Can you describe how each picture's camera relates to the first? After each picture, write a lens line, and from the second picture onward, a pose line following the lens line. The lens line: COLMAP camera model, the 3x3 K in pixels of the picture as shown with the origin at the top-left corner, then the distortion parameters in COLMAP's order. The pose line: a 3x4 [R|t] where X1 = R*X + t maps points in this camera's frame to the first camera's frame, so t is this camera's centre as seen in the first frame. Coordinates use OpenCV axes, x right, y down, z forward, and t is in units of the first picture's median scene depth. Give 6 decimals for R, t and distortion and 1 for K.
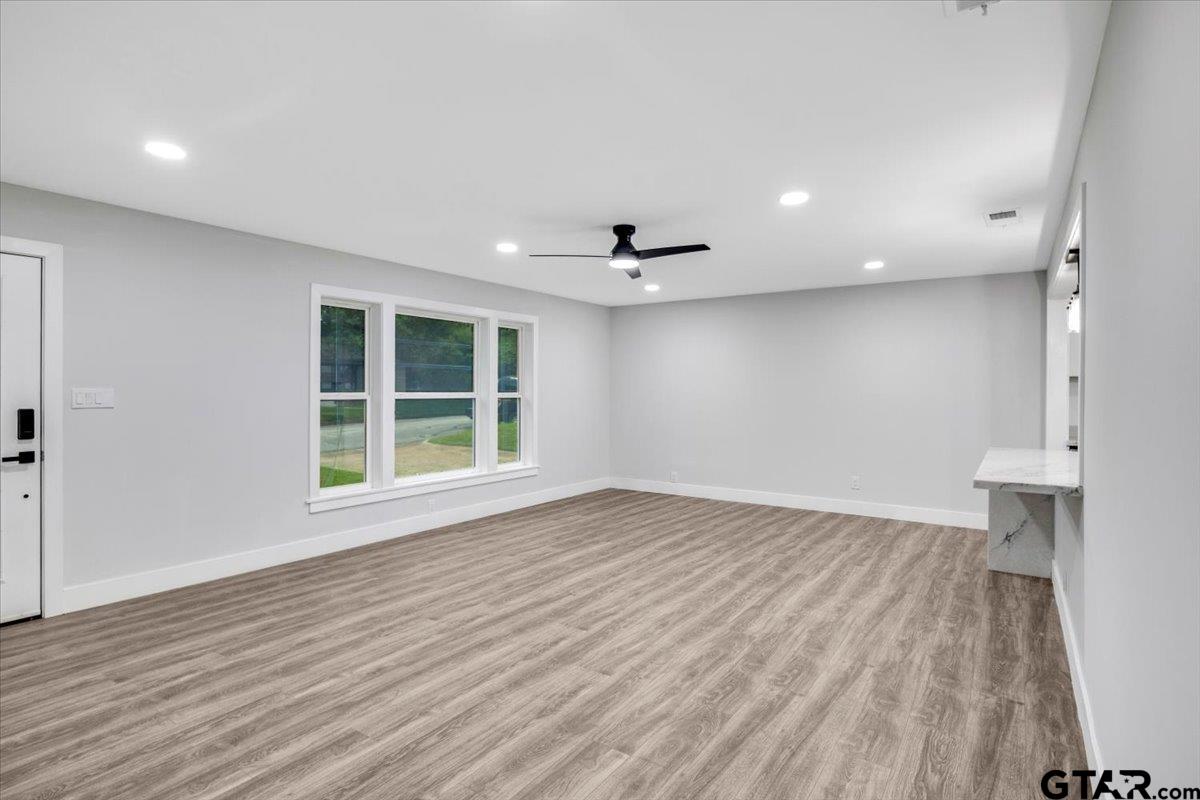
lens RADIAL K [[631.6, 0, 601.5], [0, 631.6, 392.0], [0, 0, 1]] dist [-0.030317, -0.000038]
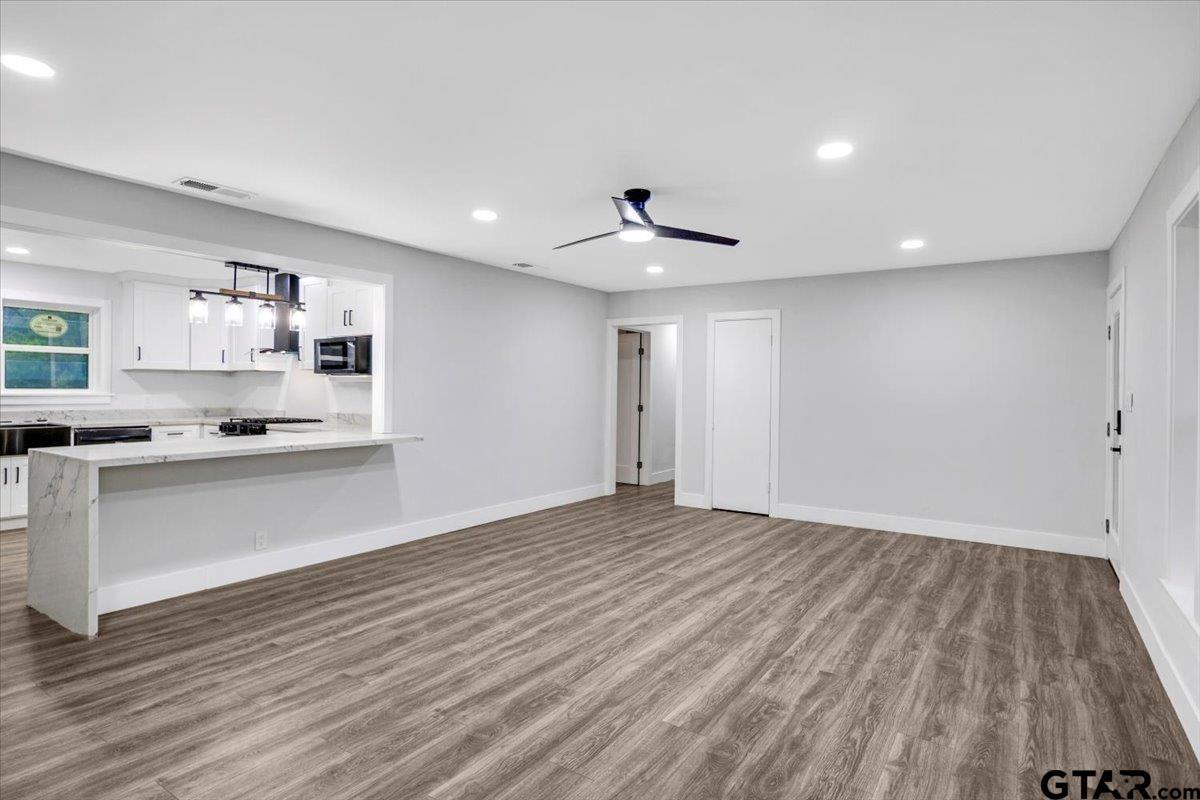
lens RADIAL K [[631.6, 0, 601.5], [0, 631.6, 392.0], [0, 0, 1]] dist [-0.030317, -0.000038]
pose [[-0.999801, -0.019590, -0.003871, 0.089140], [-0.019620, 0.999778, 0.007648, 0.000061], [0.003720, 0.007722, -0.999963, 1.954500]]
